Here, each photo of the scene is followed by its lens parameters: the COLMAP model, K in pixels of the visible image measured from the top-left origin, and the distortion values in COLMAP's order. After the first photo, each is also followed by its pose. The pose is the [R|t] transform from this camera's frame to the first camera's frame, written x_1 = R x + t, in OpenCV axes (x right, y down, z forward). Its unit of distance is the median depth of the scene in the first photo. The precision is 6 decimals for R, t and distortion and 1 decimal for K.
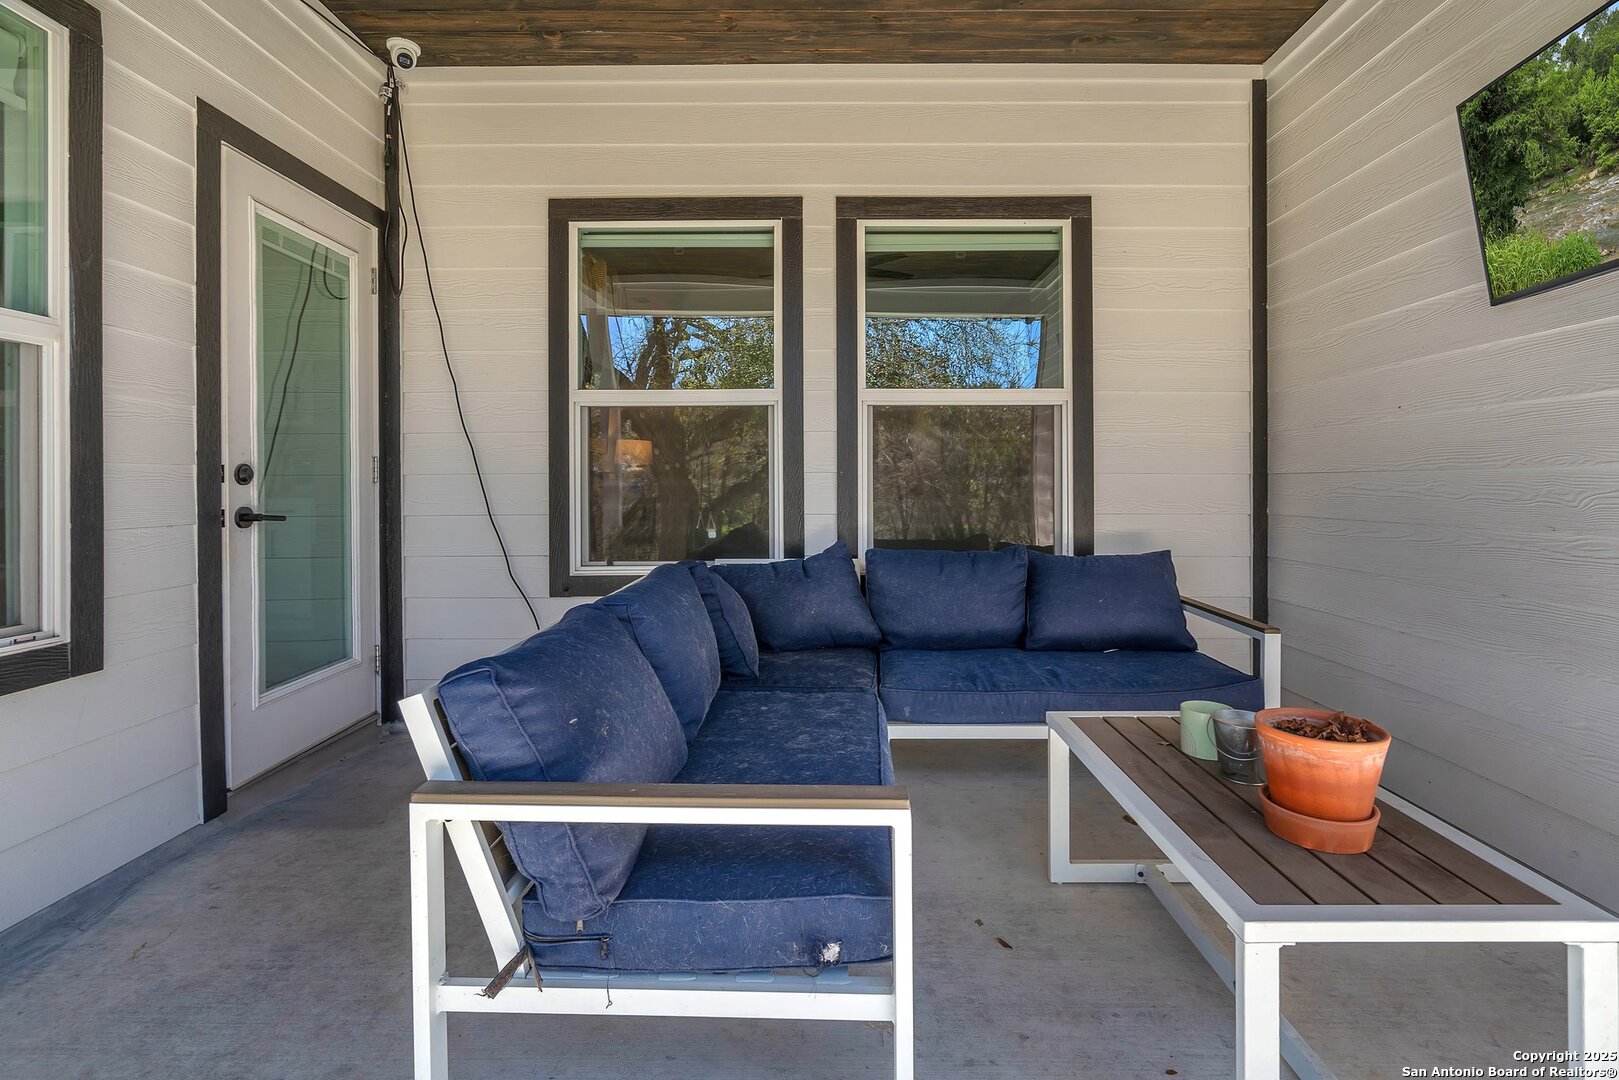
lens RADIAL K [[775.3, 0, 817.6], [0, 775.3, 486.4], [0, 0, 1]] dist [0.000222, 0.000850]
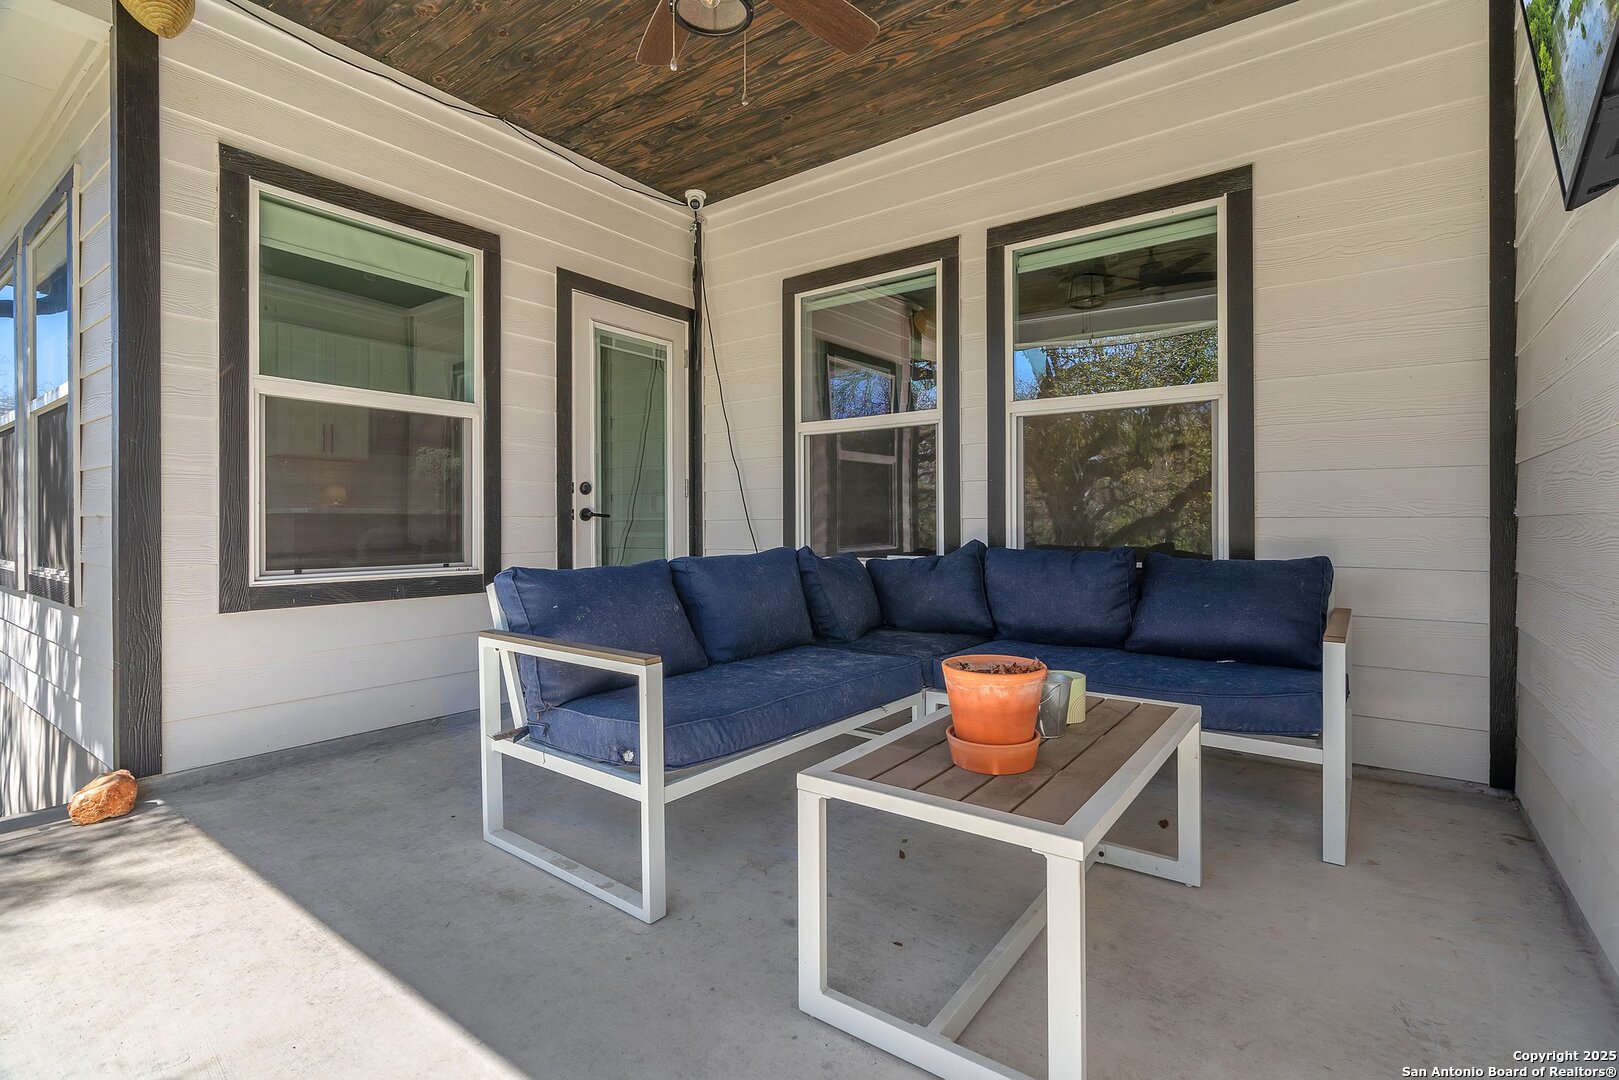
lens RADIAL K [[757.9, 0, 817.9], [0, 757.9, 529.6], [0, 0, 1]] dist [-0.001463, 0.000393]
pose [[0.809014, 0.005989, -0.587759, 0.510598], [-0.004363, 0.999982, 0.004185, 0.053530], [0.587773, -0.000822, 0.809025, -0.009982]]
